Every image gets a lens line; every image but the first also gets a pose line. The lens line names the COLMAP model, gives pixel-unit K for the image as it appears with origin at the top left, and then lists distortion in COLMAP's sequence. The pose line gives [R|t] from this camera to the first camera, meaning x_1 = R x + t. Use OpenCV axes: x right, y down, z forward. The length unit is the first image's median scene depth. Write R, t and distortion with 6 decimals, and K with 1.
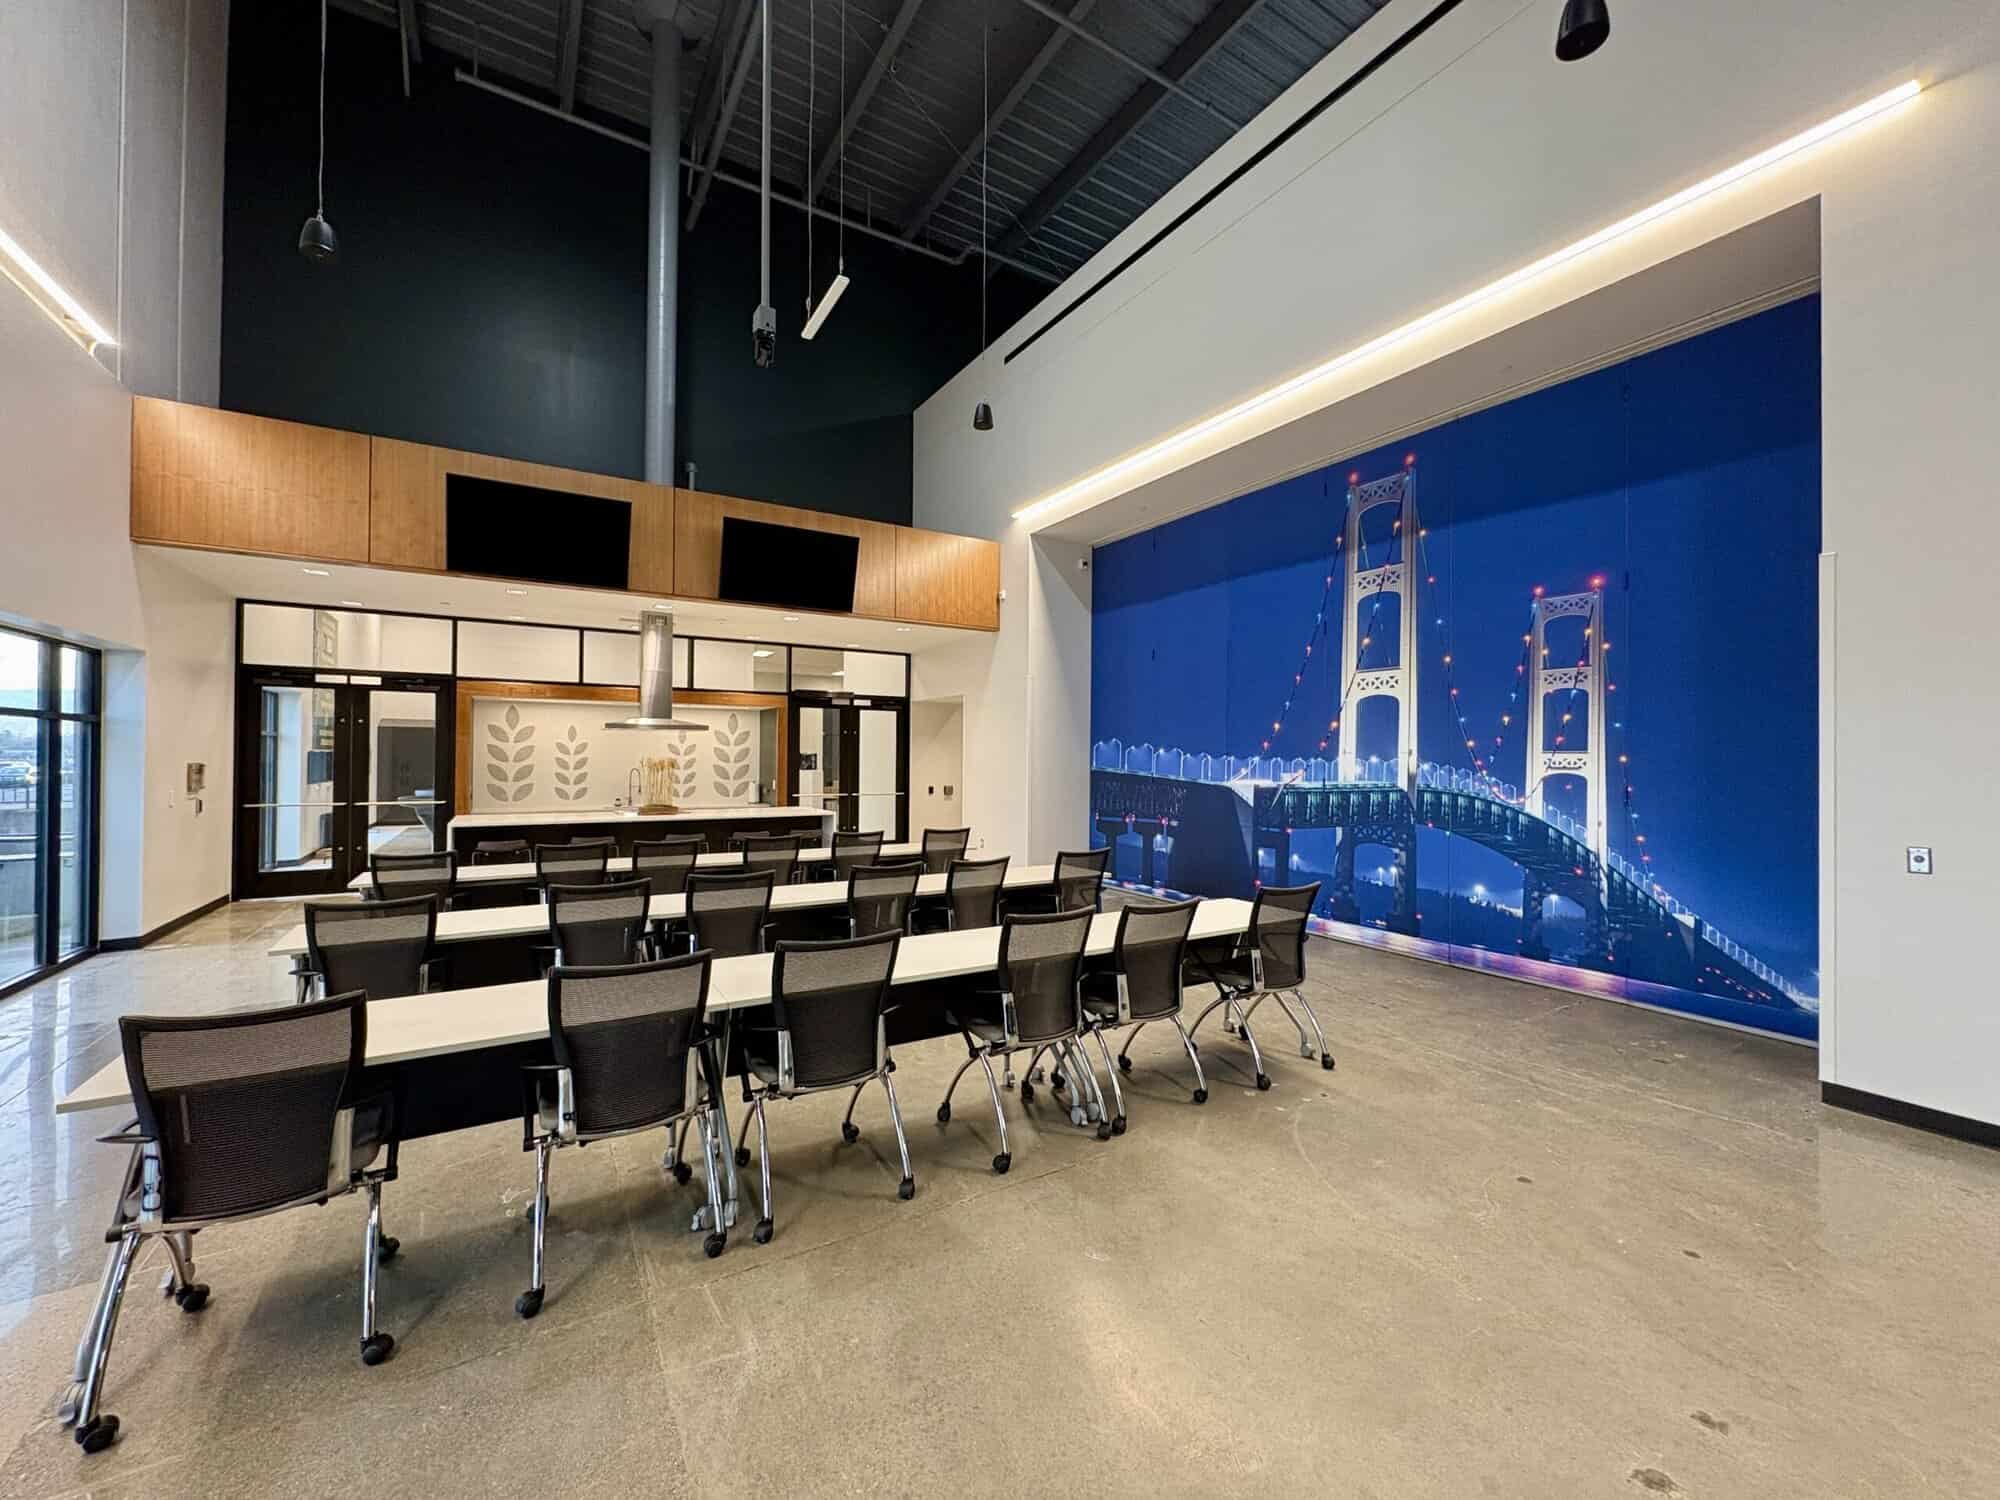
lens RADIAL K [[795.2, 0, 1000.0], [0, 795.2, 750.0], [0, 0, 1]] dist [0.000564, 0.000132]
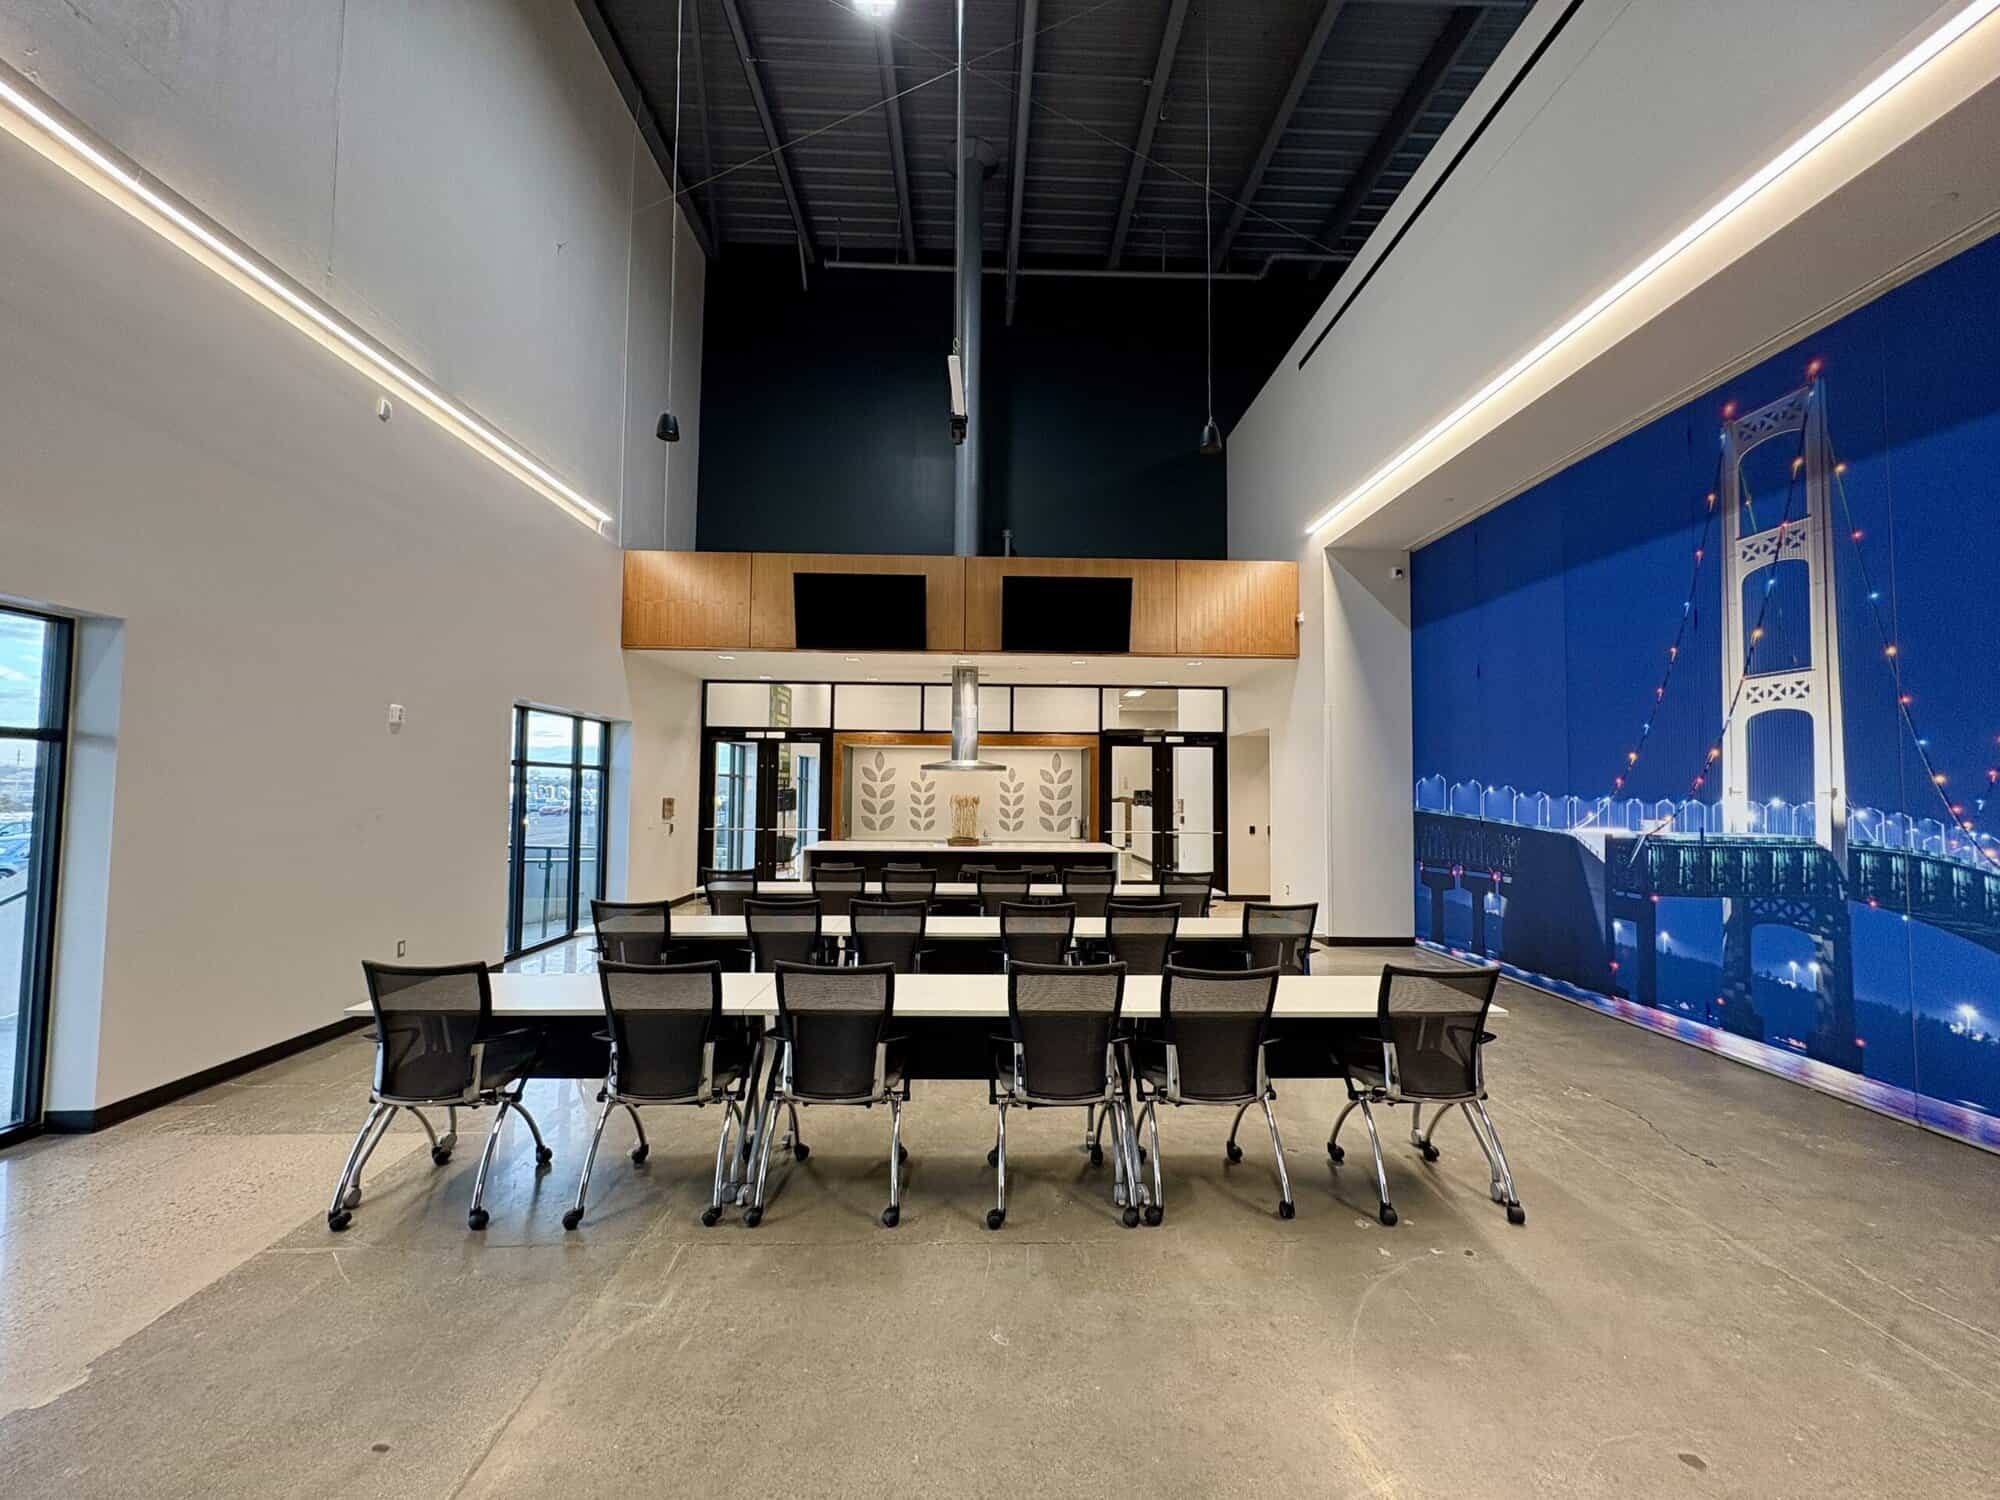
lens RADIAL K [[795.2, 0, 1000.0], [0, 795.2, 750.0], [0, 0, 1]] dist [0.000564, 0.000132]
pose [[0.868554, -0.024166, -0.495005, 0.198937], [0.001901, 0.998965, -0.045435, -0.003154], [0.495591, 0.038522, 0.867701, 0.054663]]
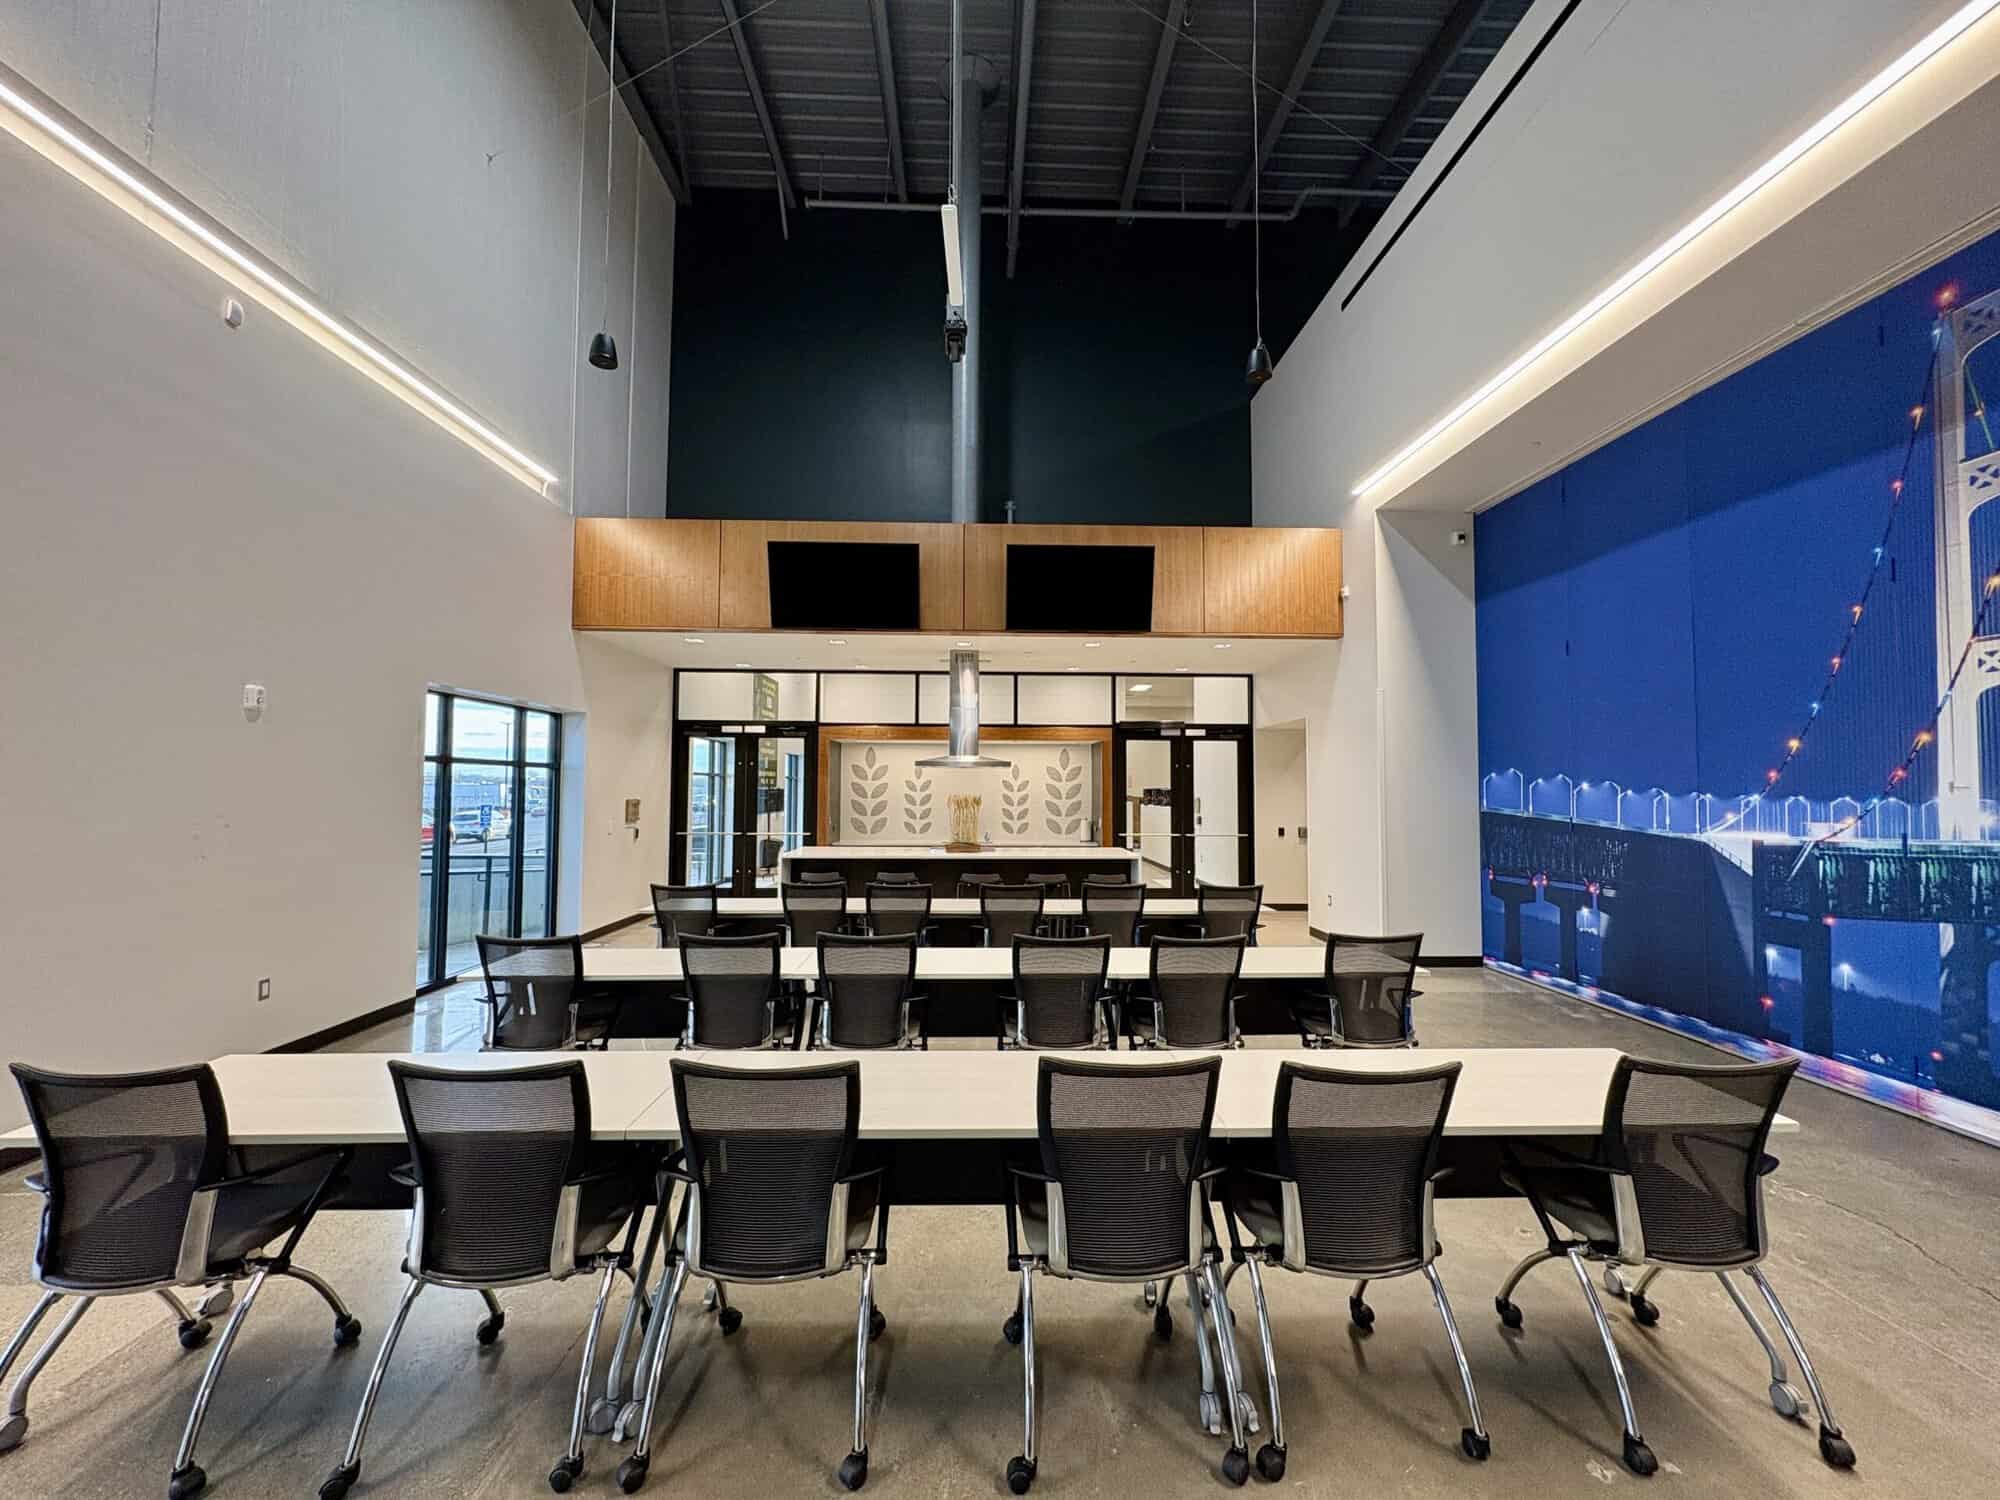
lens RADIAL K [[795.2, 0, 1000.0], [0, 795.2, 750.0], [0, 0, 1]] dist [0.000564, 0.000132]
pose [[0.869520, -0.027002, -0.493160, 0.120205], [0.005909, 0.999002, -0.044281, -0.002247], [0.493863, 0.035589, 0.868811, 0.176282]]
